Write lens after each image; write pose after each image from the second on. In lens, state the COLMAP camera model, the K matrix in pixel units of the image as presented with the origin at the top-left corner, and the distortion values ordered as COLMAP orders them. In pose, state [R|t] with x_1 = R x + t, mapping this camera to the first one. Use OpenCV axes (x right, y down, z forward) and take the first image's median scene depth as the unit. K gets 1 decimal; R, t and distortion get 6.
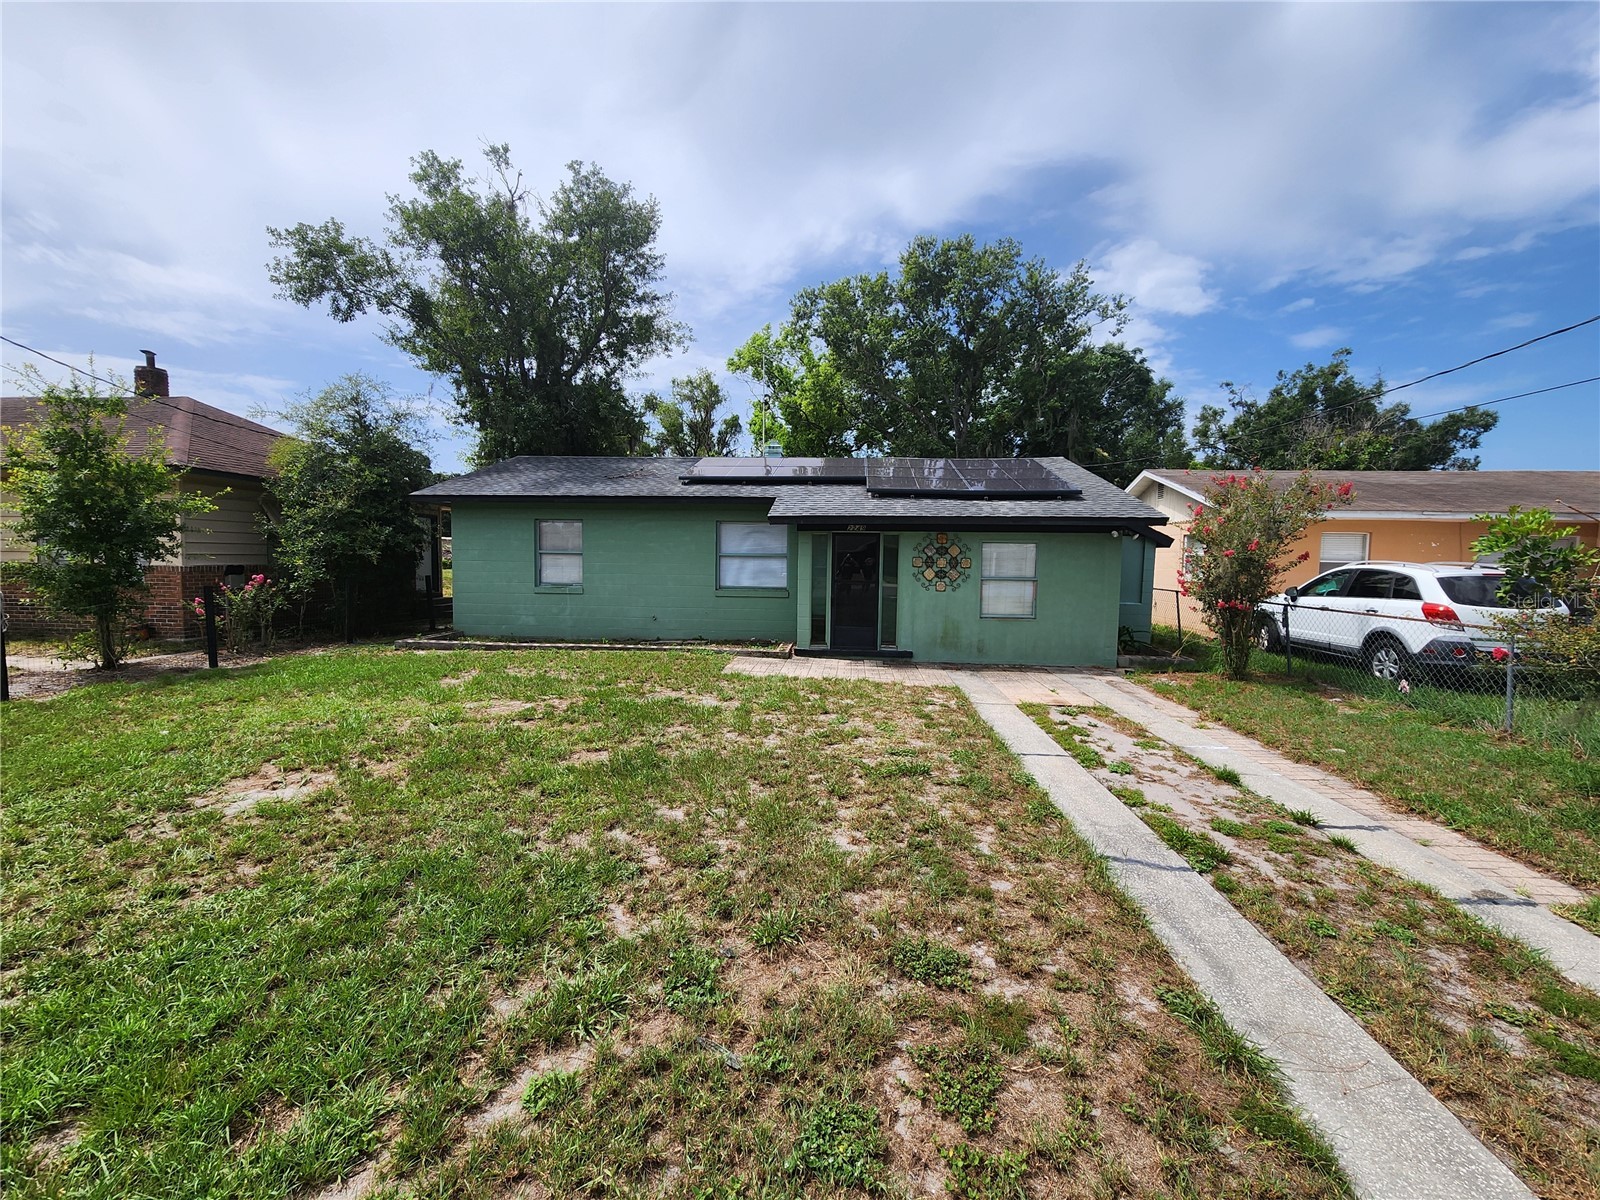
lens RADIAL K [[668.3, 0, 801.5], [0, 668.3, 623.4], [0, 0, 1]] dist [-0.001810, -0.000110]
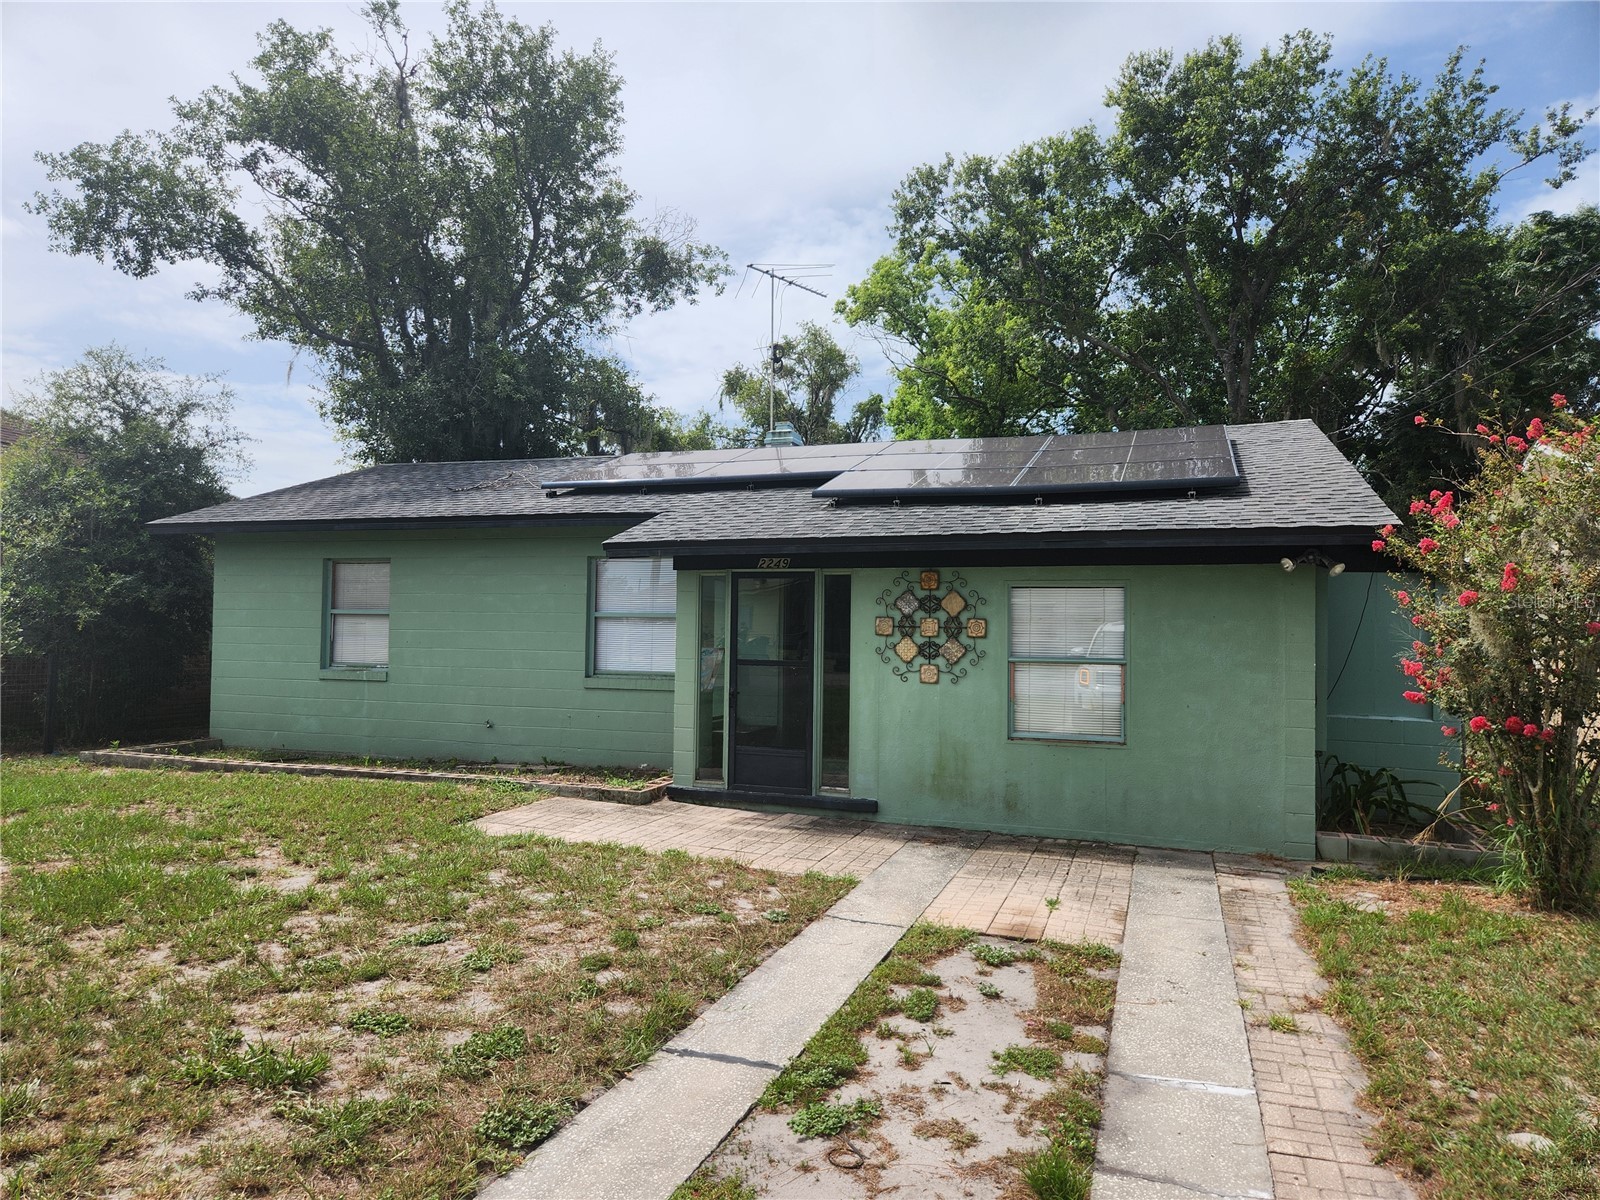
lens RADIAL K [[1087.0, 0, 795.9], [0, 1087.0, 641.3], [0, 0, 1]] dist [0.066581, -0.057031]
pose [[0.961014, 0.002931, -0.276485, 0.259843], [-0.028312, 0.995731, -0.087853, -0.003603], [0.275047, 0.092256, 0.956994, 0.138179]]
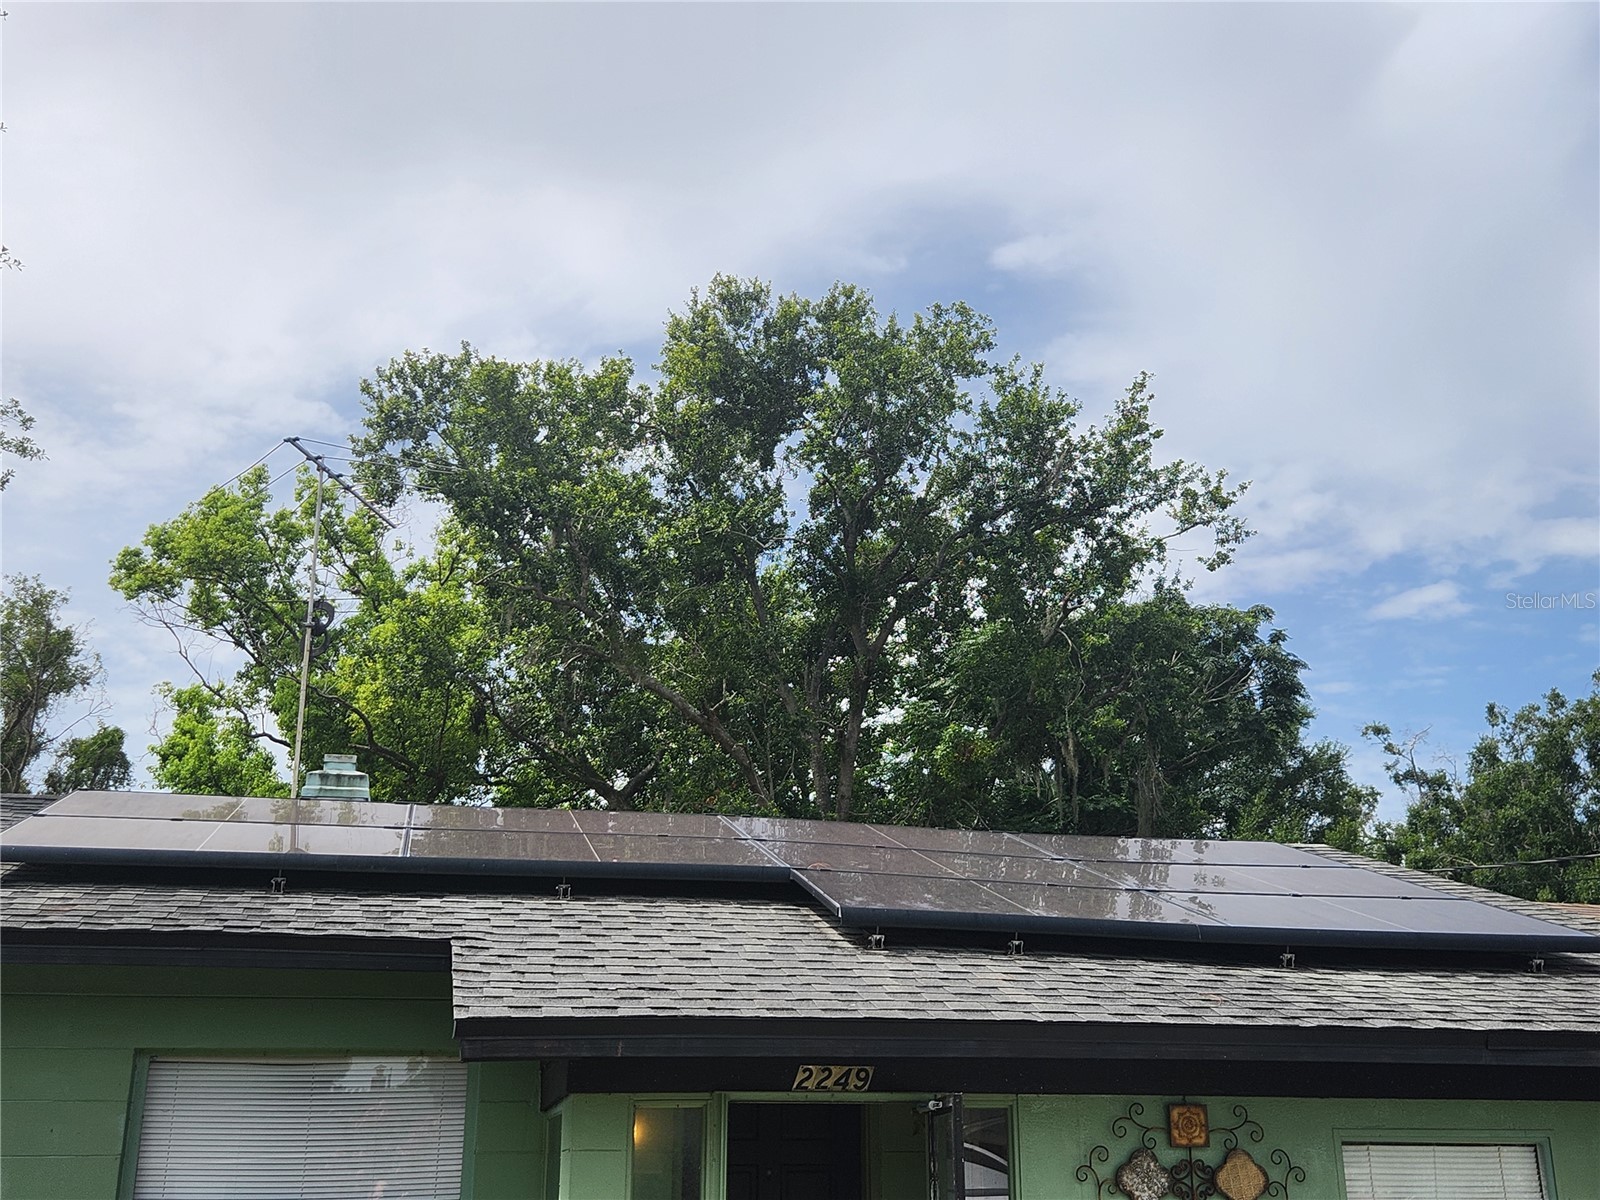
lens RADIAL K [[1768.3, 0, 800.0], [0, 1768.3, 600.0], [0, 0, 1]] dist [0.052155, 0.000854]
pose [[0.955004, 0.075779, 0.286749, -0.084383], [0.044923, 0.918698, -0.392399, -0.043802], [-0.293171, 0.387624, 0.873956, 0.323019]]
